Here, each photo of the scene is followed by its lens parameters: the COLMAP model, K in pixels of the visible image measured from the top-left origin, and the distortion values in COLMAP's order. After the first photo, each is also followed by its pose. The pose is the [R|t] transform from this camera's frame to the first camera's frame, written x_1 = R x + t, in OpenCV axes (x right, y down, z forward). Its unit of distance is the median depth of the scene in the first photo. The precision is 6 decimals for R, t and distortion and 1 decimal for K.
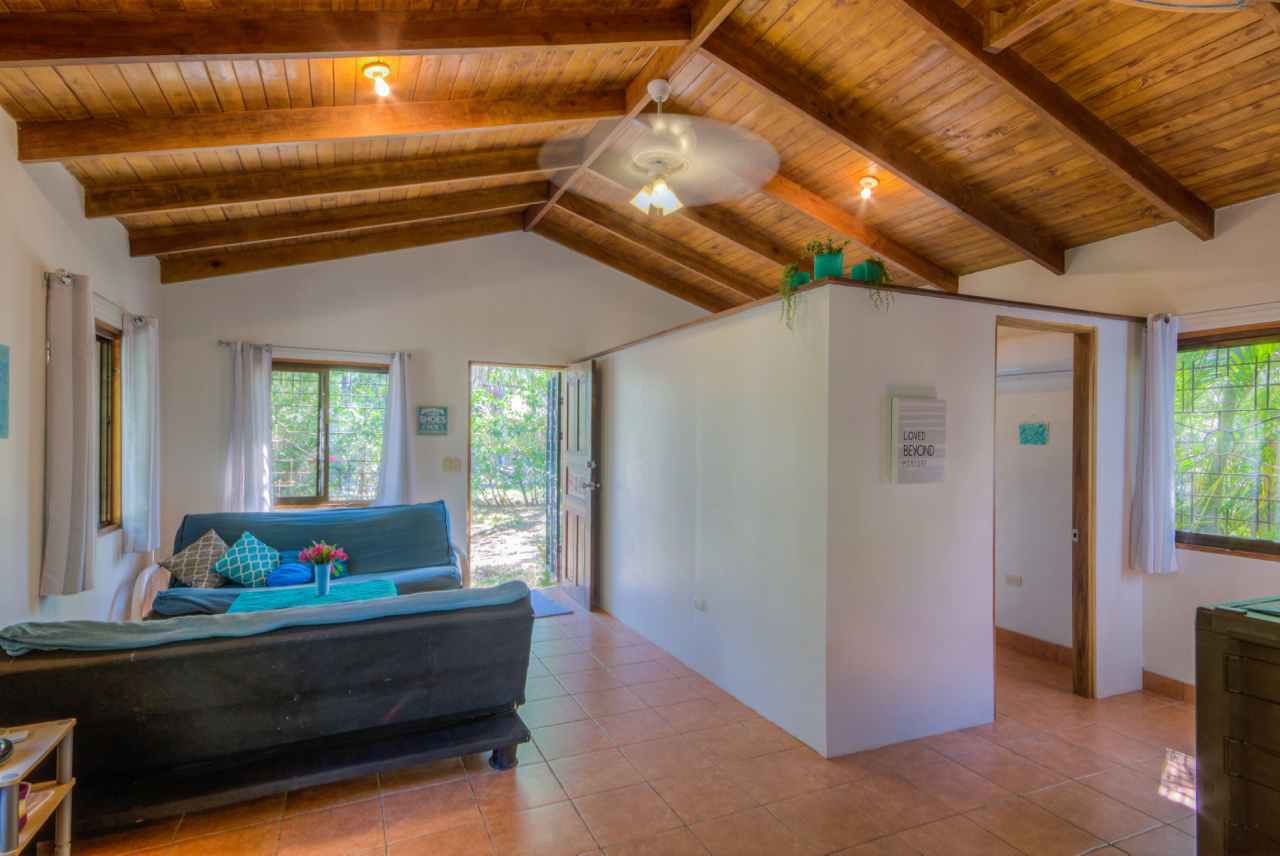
lens RADIAL K [[656.9, 0, 643.5], [0, 656.9, 440.5], [0, 0, 1]] dist [0.022197, 0.017853]
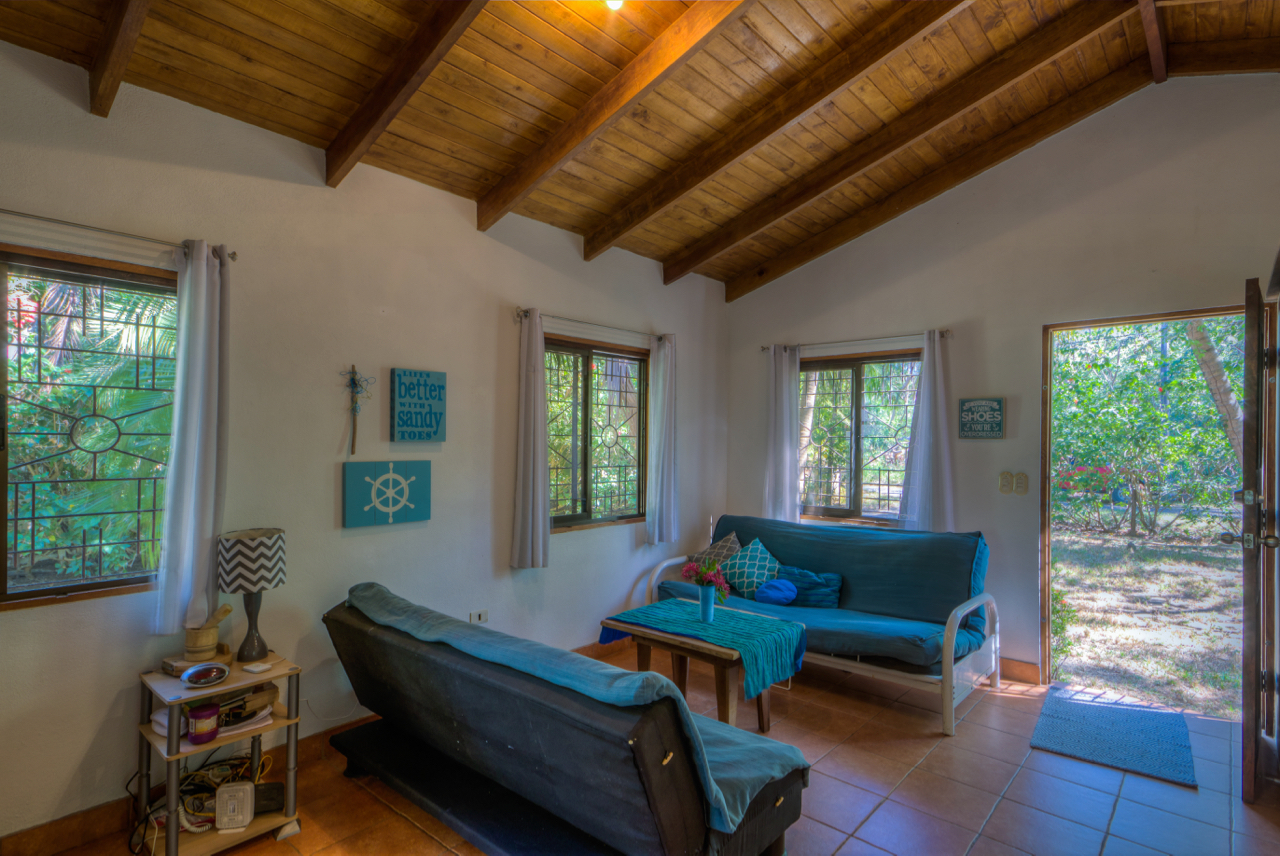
lens RADIAL K [[656.9, 0, 643.5], [0, 656.9, 440.5], [0, 0, 1]] dist [0.022197, 0.017853]
pose [[0.420467, -0.004082, -0.907298, 0.199597], [-0.005801, 0.999957, -0.007188, 0.001388], [0.907289, 0.008286, 0.420426, 0.414053]]
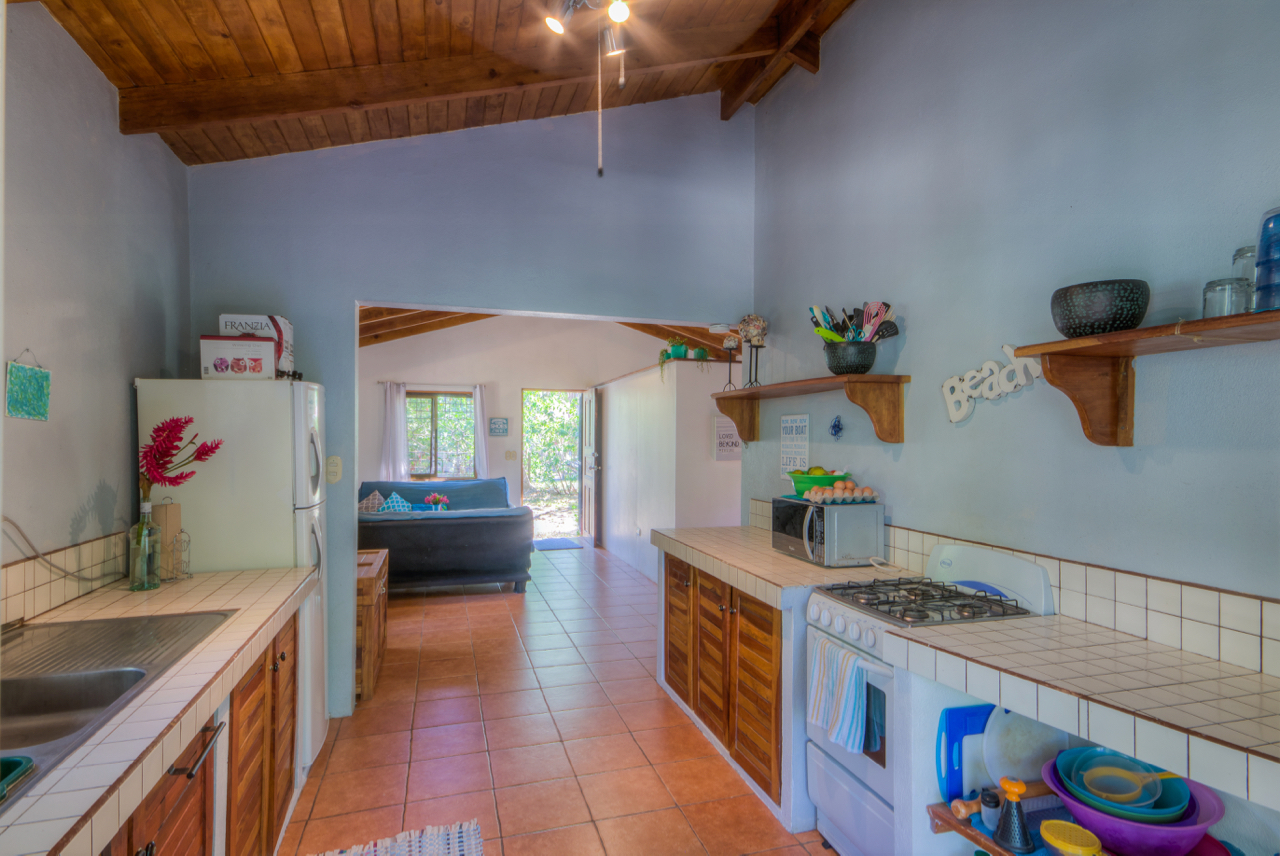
lens RADIAL K [[656.9, 0, 643.5], [0, 656.9, 440.5], [0, 0, 1]] dist [0.022197, 0.017853]
pose [[0.991392, -0.002140, -0.130907, 0.262564], [0.002238, 0.999997, 0.000602, 0.002352], [0.130905, -0.000890, 0.991394, -0.593930]]
